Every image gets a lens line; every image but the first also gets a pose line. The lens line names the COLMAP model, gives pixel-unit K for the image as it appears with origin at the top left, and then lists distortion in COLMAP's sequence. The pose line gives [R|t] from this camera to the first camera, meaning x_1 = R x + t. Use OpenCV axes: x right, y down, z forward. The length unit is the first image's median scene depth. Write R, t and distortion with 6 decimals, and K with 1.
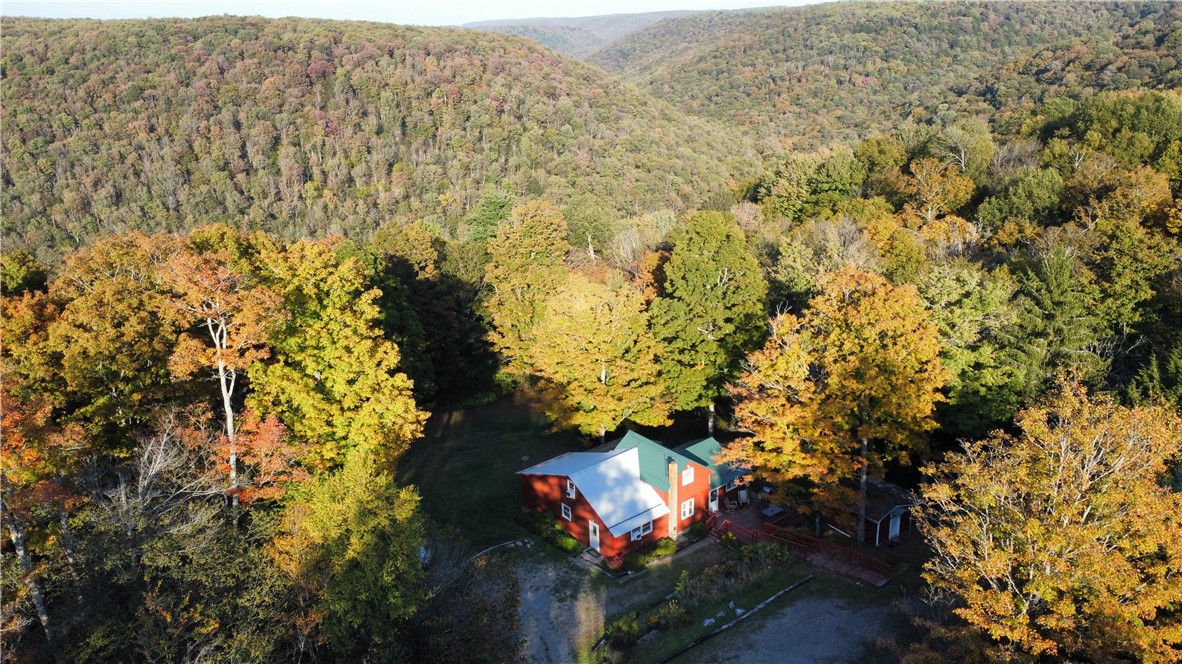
lens RADIAL K [[872.6, 0, 592.1], [0, 872.6, 333.2], [0, 0, 1]] dist [-0.002931, -0.000469]
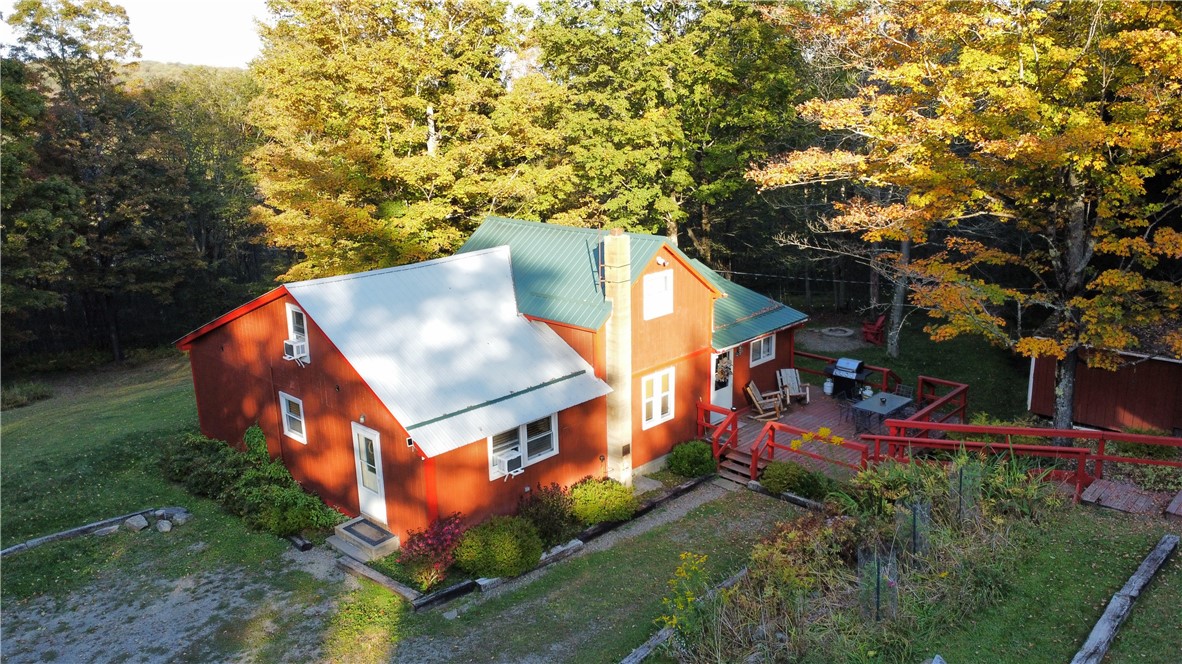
lens RADIAL K [[872.6, 0, 590.2], [0, 872.6, 330.8], [0, 0, 1]] dist [-0.002931, -0.000469]
pose [[0.992836, -0.025085, 0.116825, 0.043481], [0.035276, 0.995671, -0.085997, 0.205669], [-0.114162, 0.089502, 0.989422, 0.666440]]
